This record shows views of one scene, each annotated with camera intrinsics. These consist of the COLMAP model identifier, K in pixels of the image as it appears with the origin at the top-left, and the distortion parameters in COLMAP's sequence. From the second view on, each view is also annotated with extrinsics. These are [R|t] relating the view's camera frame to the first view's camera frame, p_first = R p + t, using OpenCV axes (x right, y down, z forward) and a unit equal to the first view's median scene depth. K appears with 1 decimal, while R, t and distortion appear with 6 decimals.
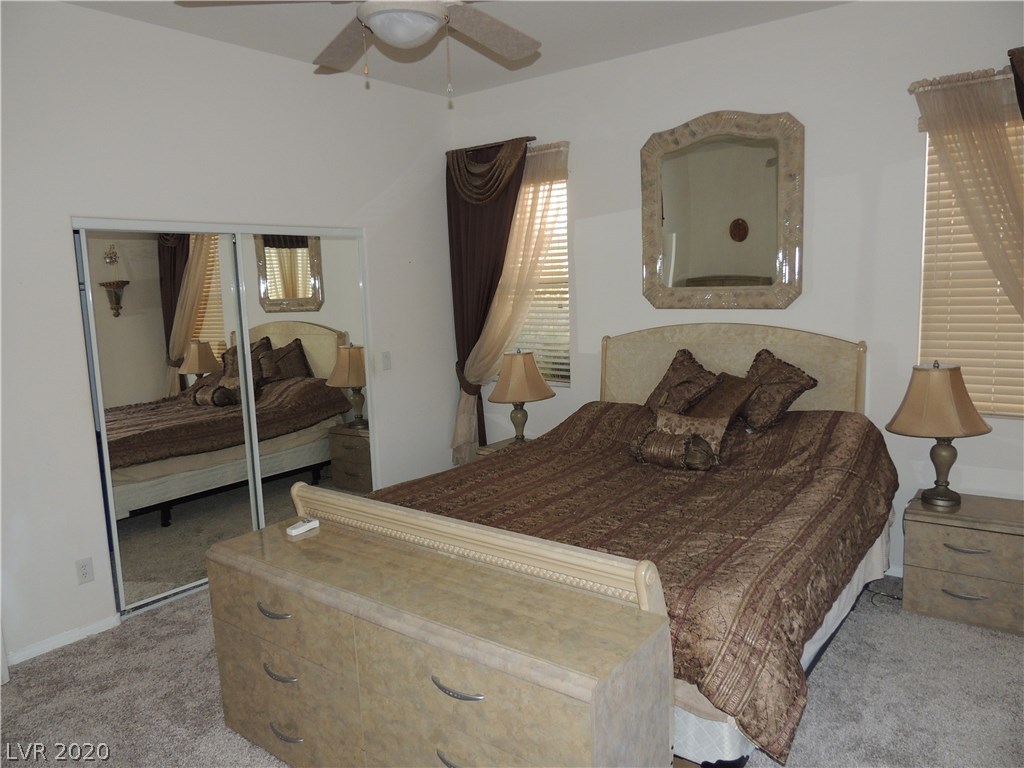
lens RADIAL K [[725.0, 0, 506.8], [0, 725.0, 389.3], [0, 0, 1]] dist [-0.018673, -0.002202]
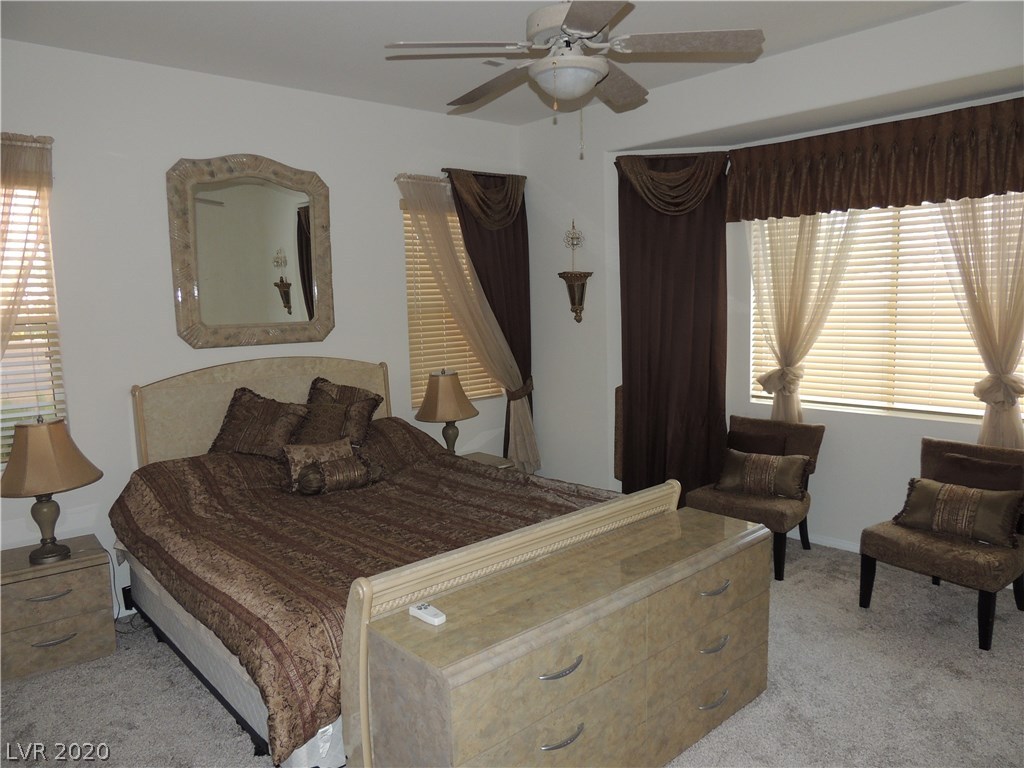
lens RADIAL K [[725.0, 0, 506.4], [0, 725.0, 378.7], [0, 0, 1]] dist [-0.018673, -0.002202]
pose [[0.187156, -0.071181, 0.979748, -0.671560], [0.174224, 0.983965, 0.038207, -0.044963], [-0.966757, 0.163545, 0.196556, 0.494734]]
